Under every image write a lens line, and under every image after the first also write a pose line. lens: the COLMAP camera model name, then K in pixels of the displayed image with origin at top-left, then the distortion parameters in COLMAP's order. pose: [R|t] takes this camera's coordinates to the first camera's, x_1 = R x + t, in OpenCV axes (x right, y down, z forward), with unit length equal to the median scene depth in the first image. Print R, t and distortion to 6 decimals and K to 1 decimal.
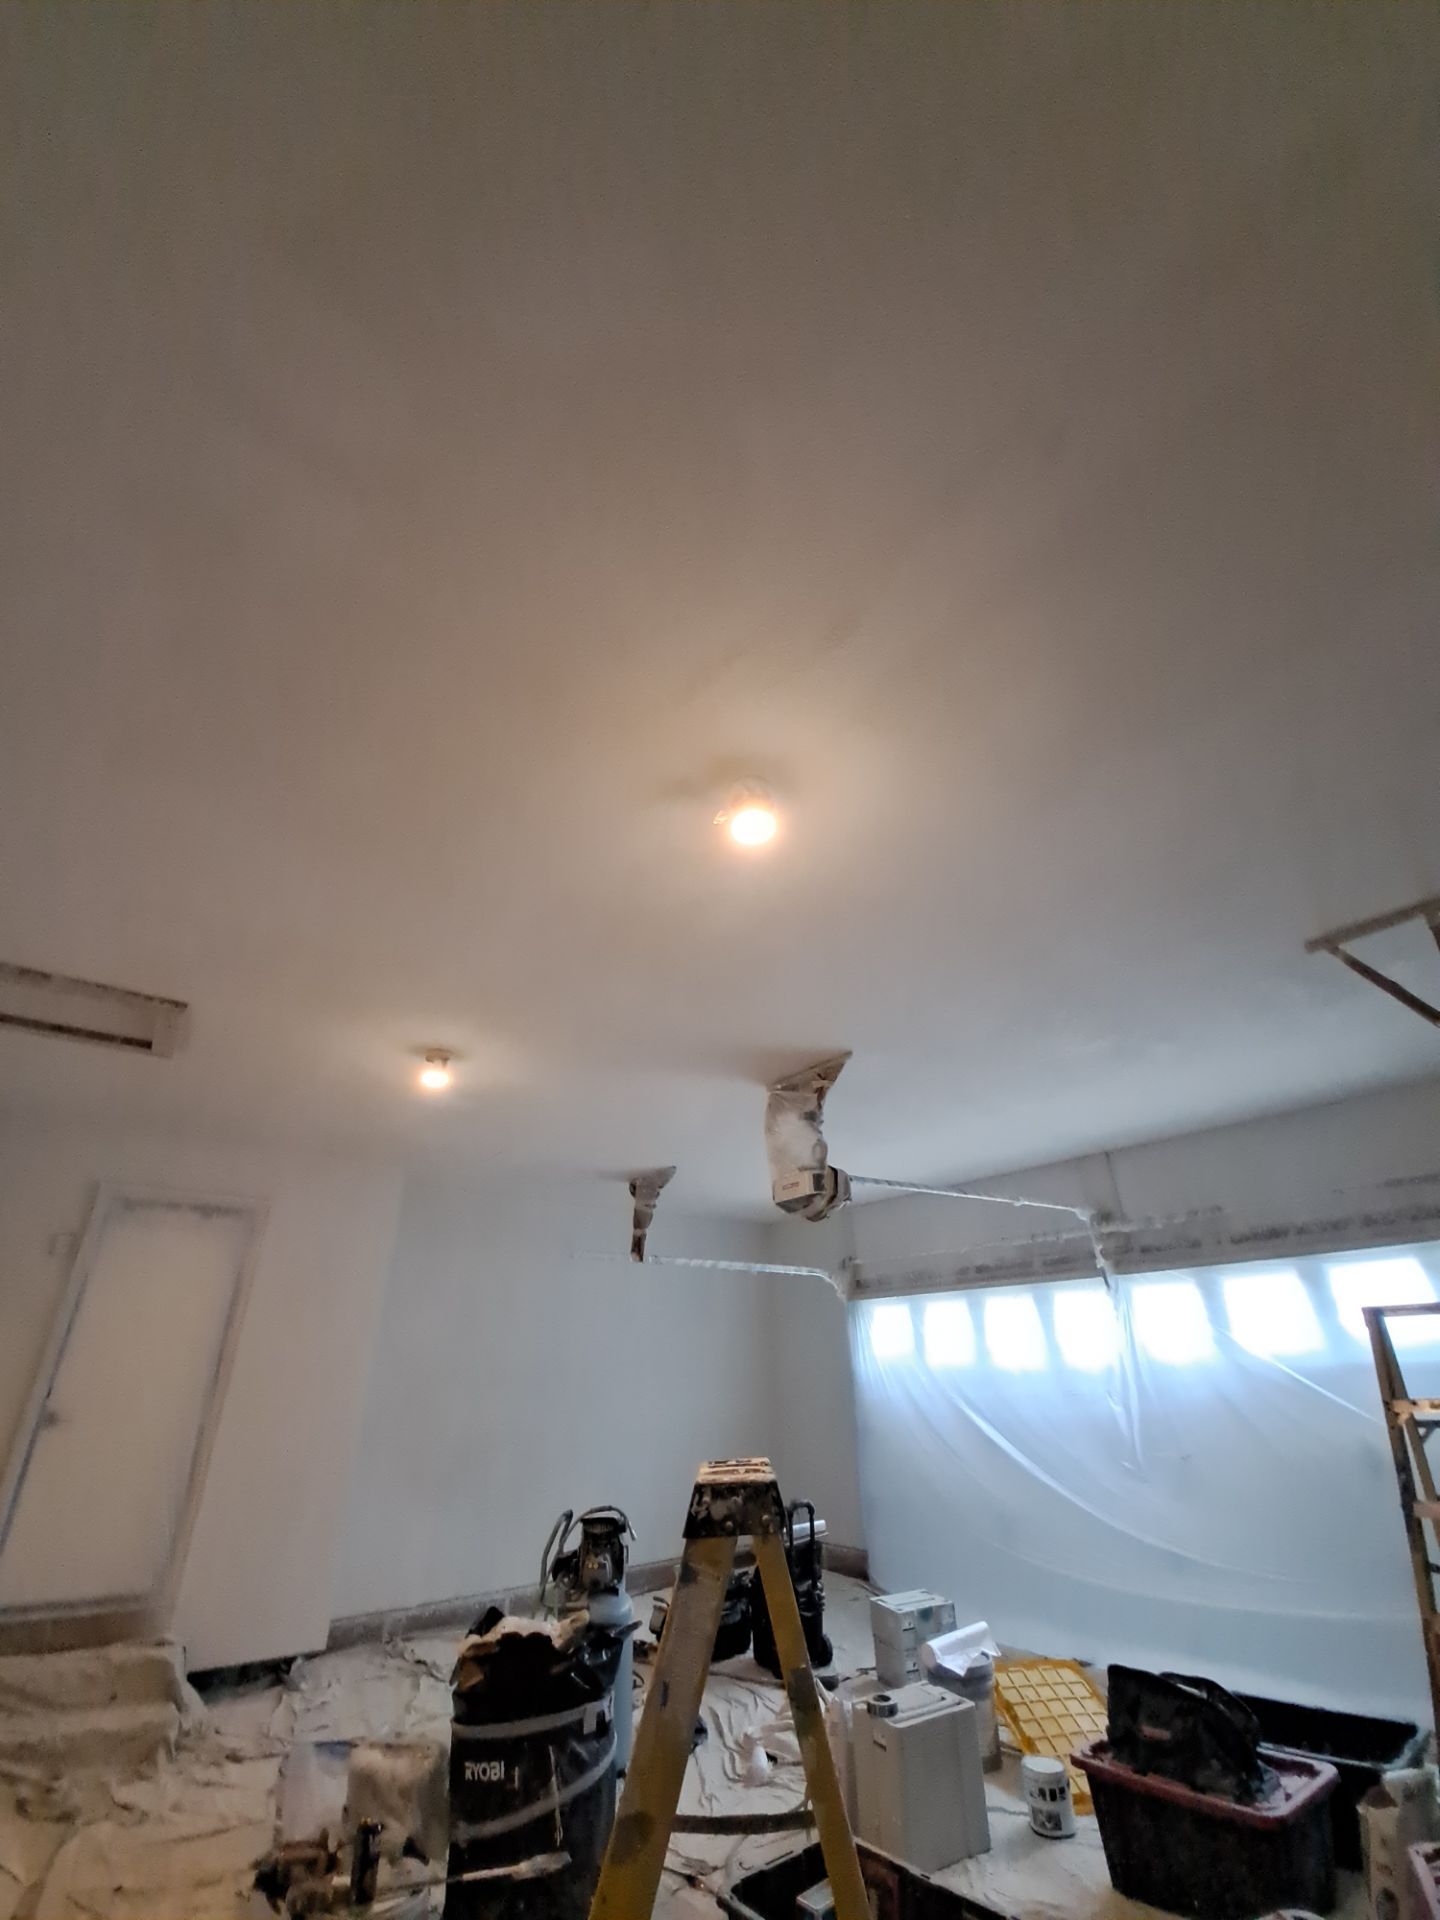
lens RADIAL K [[752.9, 0, 725.9], [0, 752.9, 969.2], [0, 0, 1]] dist [0.002964, -0.011473]
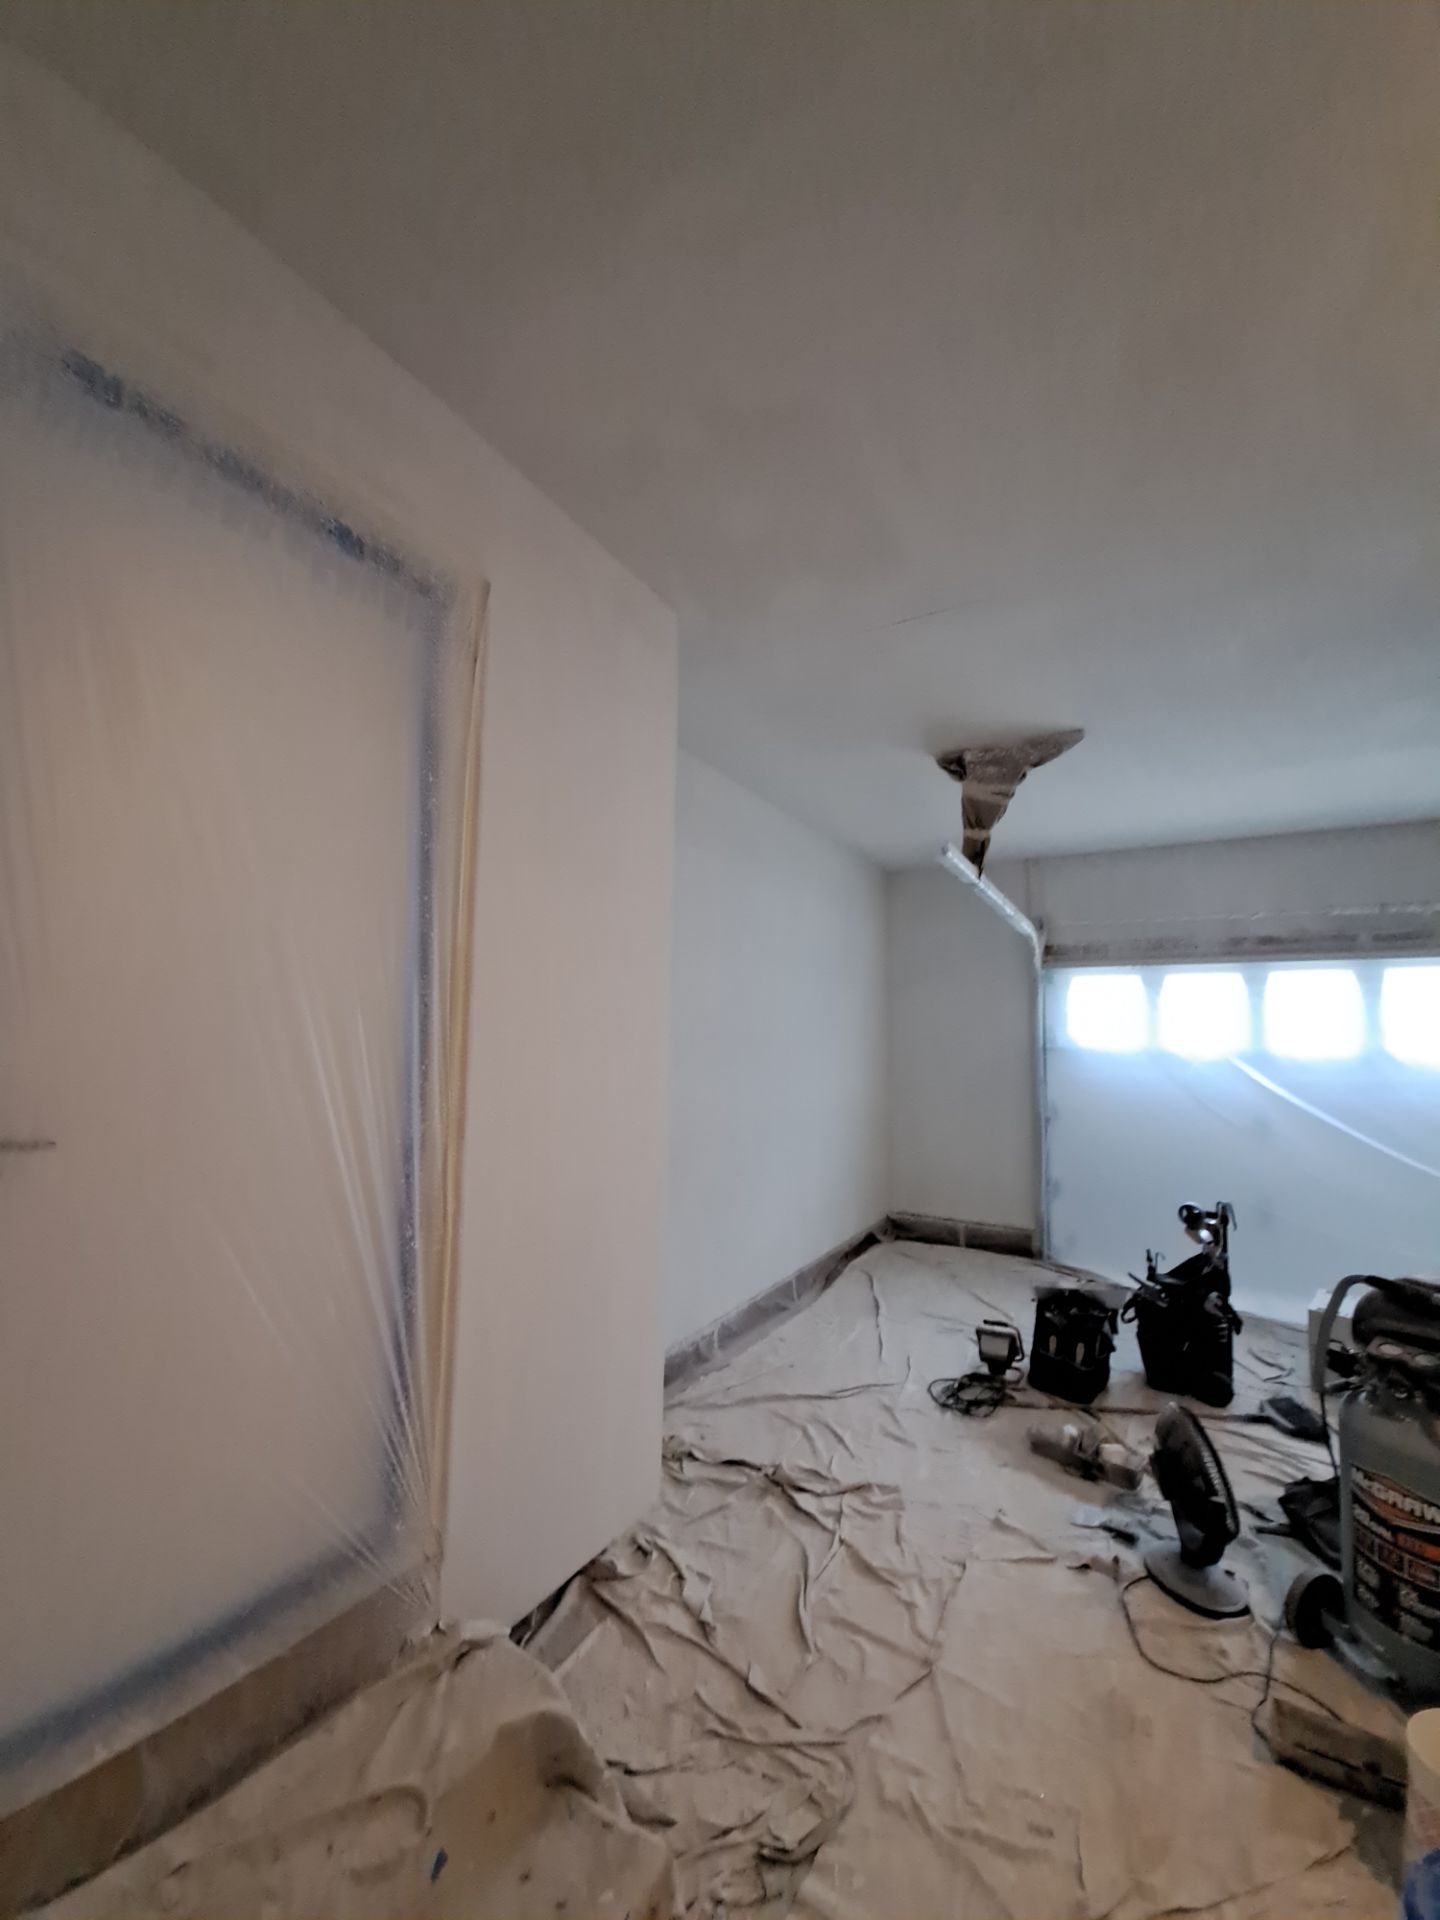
lens RADIAL K [[752.9, 0, 725.9], [0, 752.9, 969.2], [0, 0, 1]] dist [0.002964, -0.011473]
pose [[0.930811, 0.068264, 0.359069, -0.558132], [-0.200927, 0.916211, 0.346678, 0.302190], [-0.305318, -0.394838, 0.866536, 0.534013]]
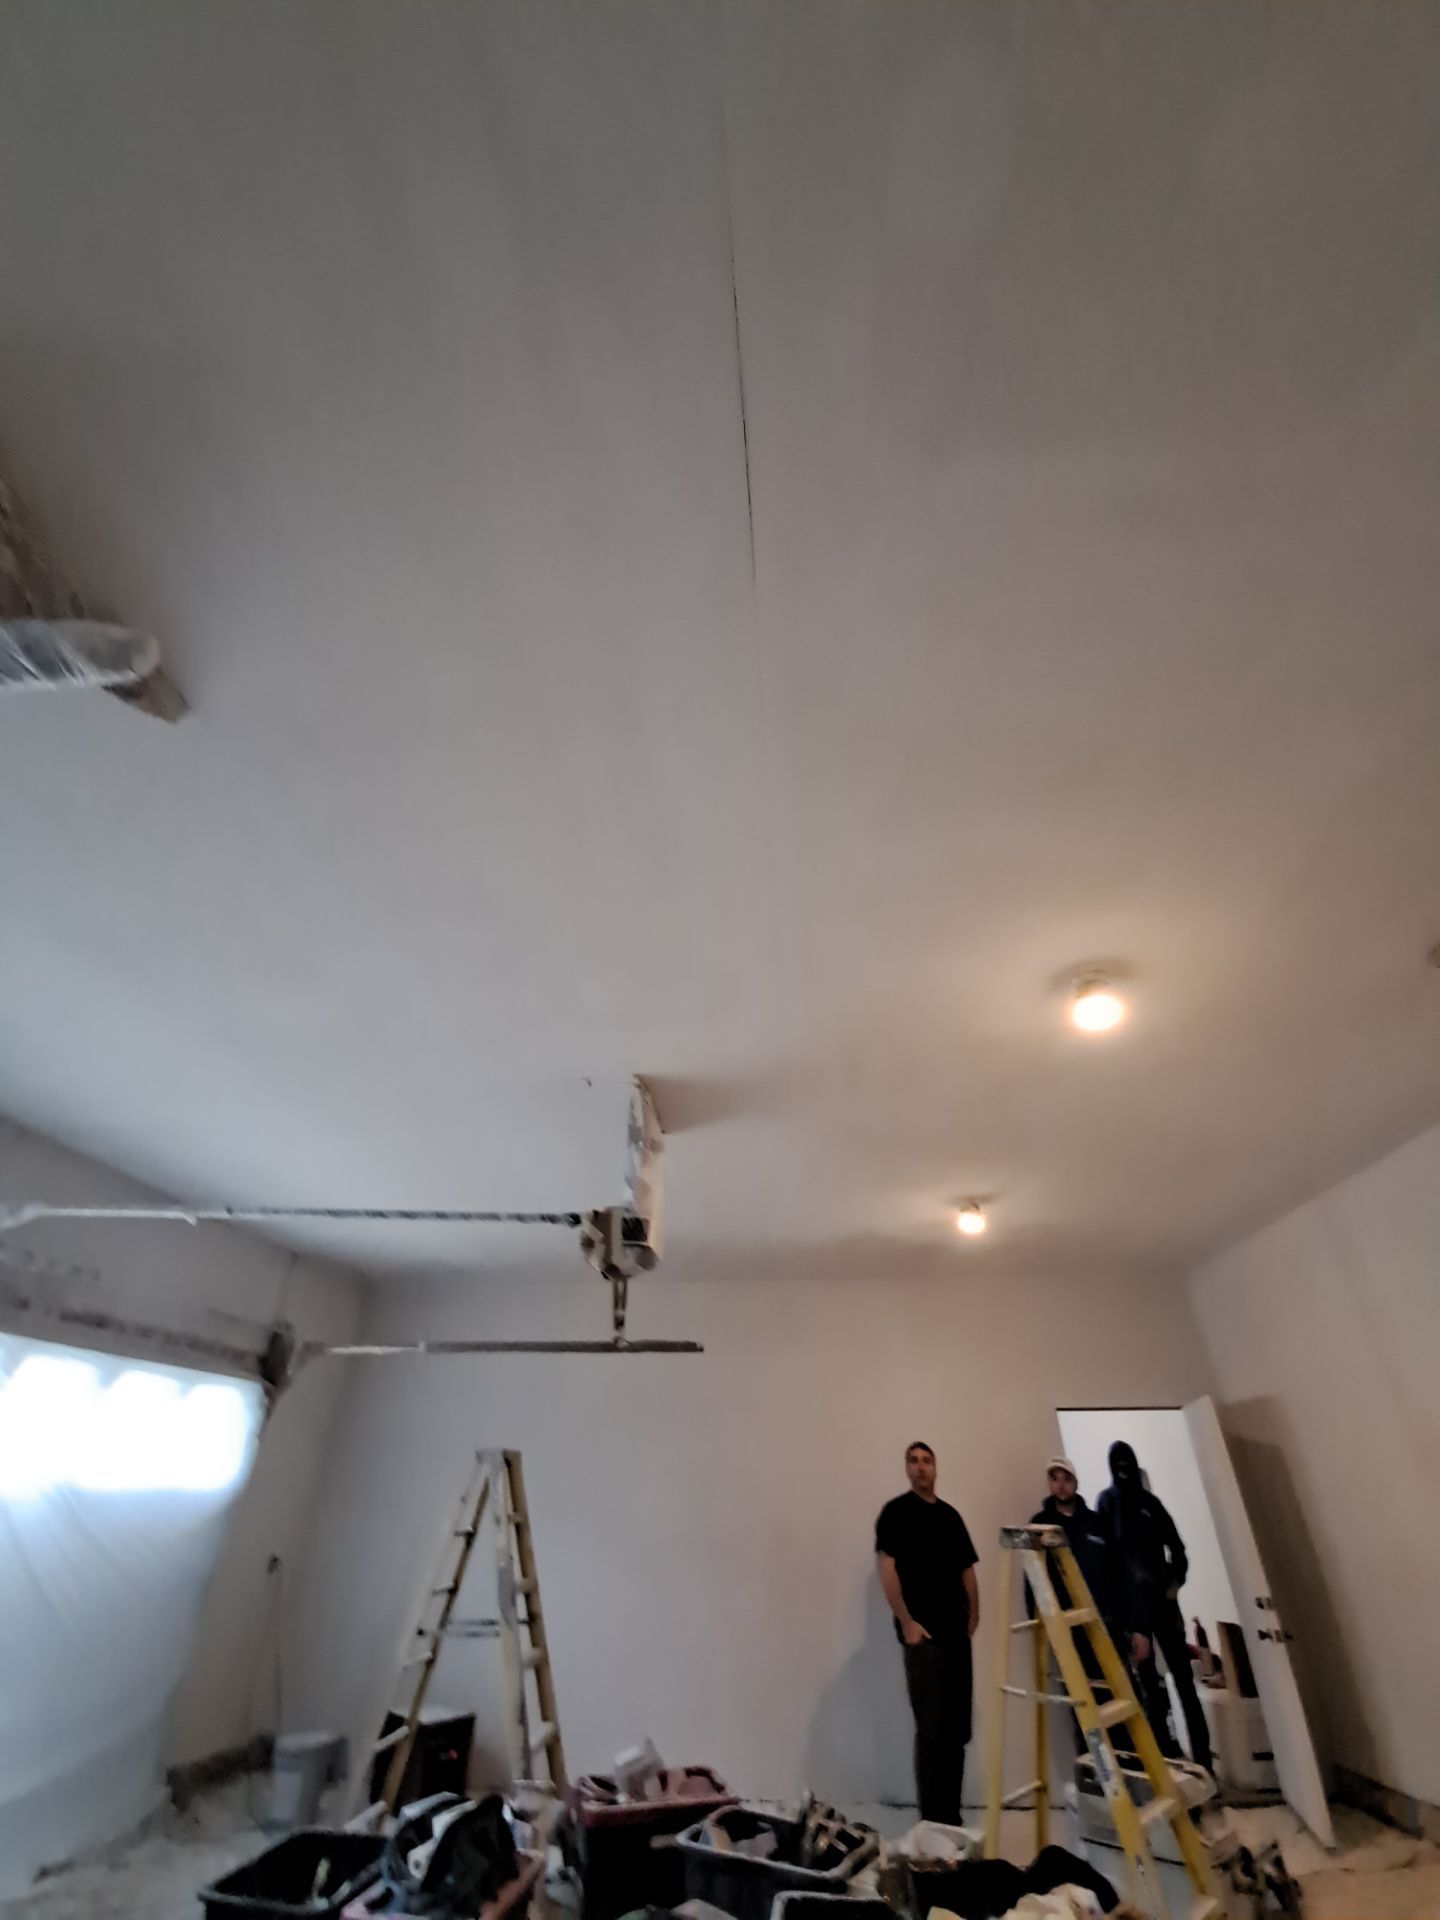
lens RADIAL K [[752.9, 0, 725.9], [0, 752.9, 969.2], [0, 0, 1]] dist [0.002964, -0.011473]
pose [[-0.711325, 0.407266, 0.572845, -0.363321], [-0.325998, 0.530879, -0.782236, 0.497205], [-0.622689, -0.743170, -0.244860, 0.925632]]
